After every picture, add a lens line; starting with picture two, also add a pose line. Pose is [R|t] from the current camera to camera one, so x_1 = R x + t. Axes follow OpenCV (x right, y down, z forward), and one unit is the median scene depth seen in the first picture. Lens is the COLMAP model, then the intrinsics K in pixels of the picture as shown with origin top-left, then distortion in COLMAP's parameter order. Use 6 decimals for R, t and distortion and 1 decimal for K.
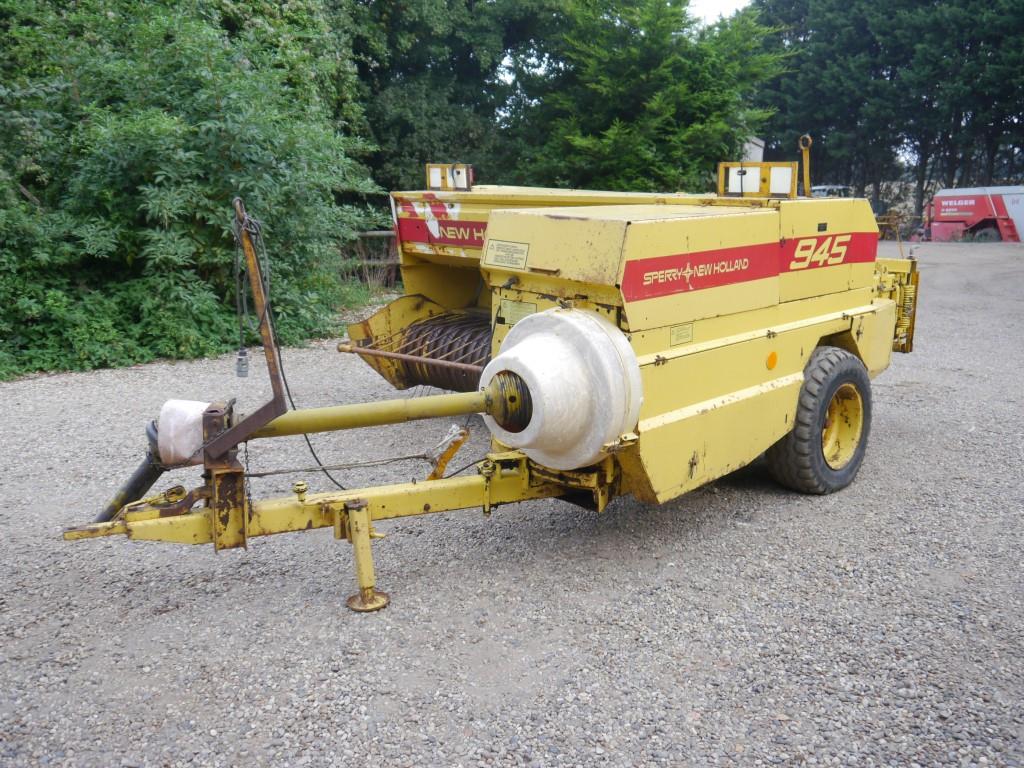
lens RADIAL K [[942.3, 0, 512.0], [0, 942.3, 384.0], [0, 0, 1]] dist [-0.006064, -0.003157]
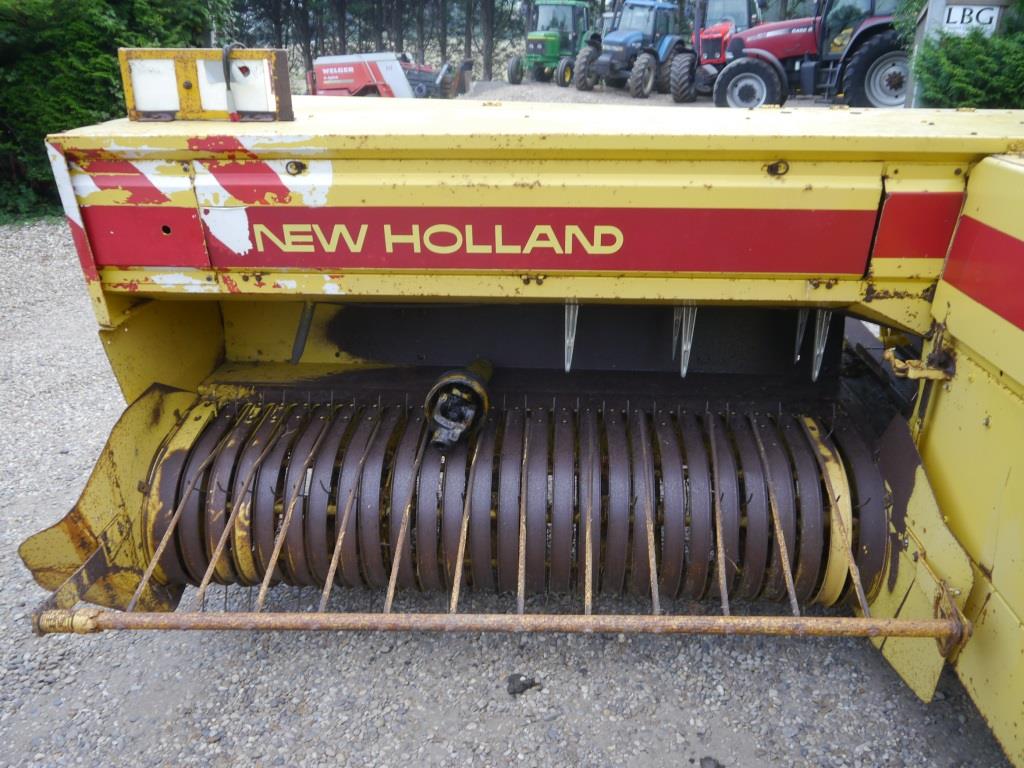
lens RADIAL K [[848.8, 0, 512.0], [0, 848.8, 384.0], [0, 0, 1]] dist [-0.035871, 0.019043]
pose [[0.743054, -0.255468, 0.618552, -0.222951], [0.147948, 0.964110, 0.220460, -0.163817], [-0.652673, -0.072300, 0.754182, 0.672209]]
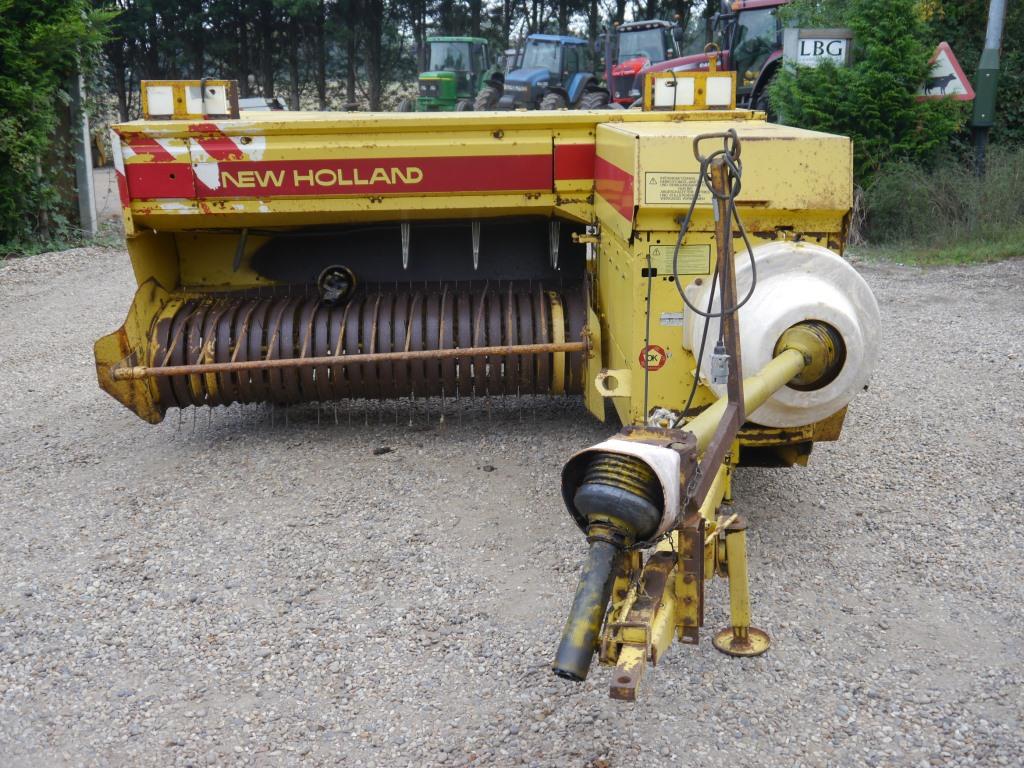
lens RADIAL K [[1120.0, 0, 512.0], [0, 1120.0, 384.0], [0, 0, 1]] dist [-0.011169, 0.025198]
pose [[0.681357, -0.204489, 0.702807, -0.534869], [0.176936, 0.977721, 0.112943, -0.070177], [-0.710244, 0.047397, 0.702358, 0.282267]]
